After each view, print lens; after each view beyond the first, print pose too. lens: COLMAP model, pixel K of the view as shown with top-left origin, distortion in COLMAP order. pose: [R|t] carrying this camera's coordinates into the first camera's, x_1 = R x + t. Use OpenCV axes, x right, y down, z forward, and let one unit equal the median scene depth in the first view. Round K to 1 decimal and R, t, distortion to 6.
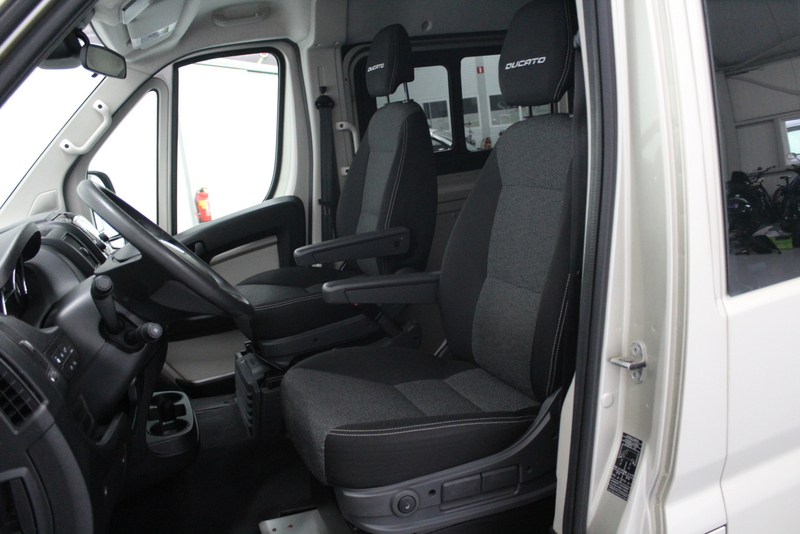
lens RADIAL K [[662.5, 0, 400.0], [0, 662.5, 267.0], [0, 0, 1]] dist [-0.168452, 0.150445]
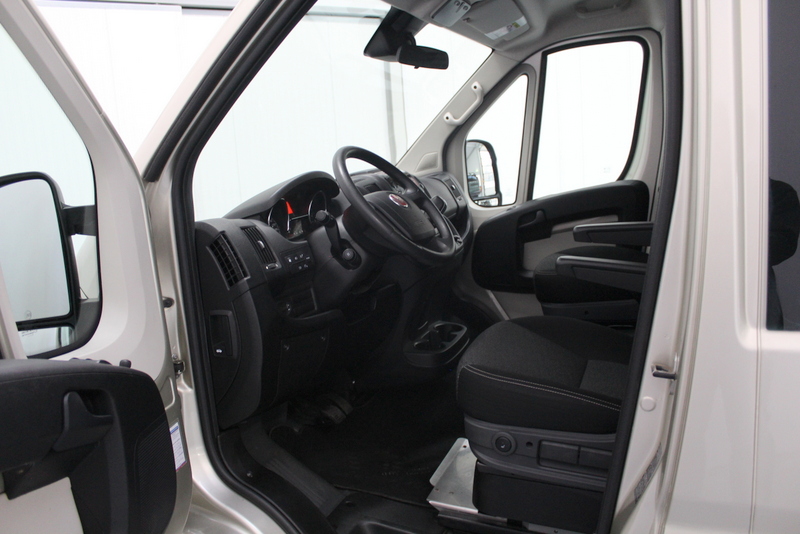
lens RADIAL K [[662.5, 0, 400.0], [0, 662.5, 267.0], [0, 0, 1]] dist [-0.168452, 0.150445]
pose [[0.725911, 0.190465, -0.660891, 0.309756], [-0.164051, 0.981106, 0.102558, -0.020172], [0.667937, 0.033972, 0.743442, -0.005613]]
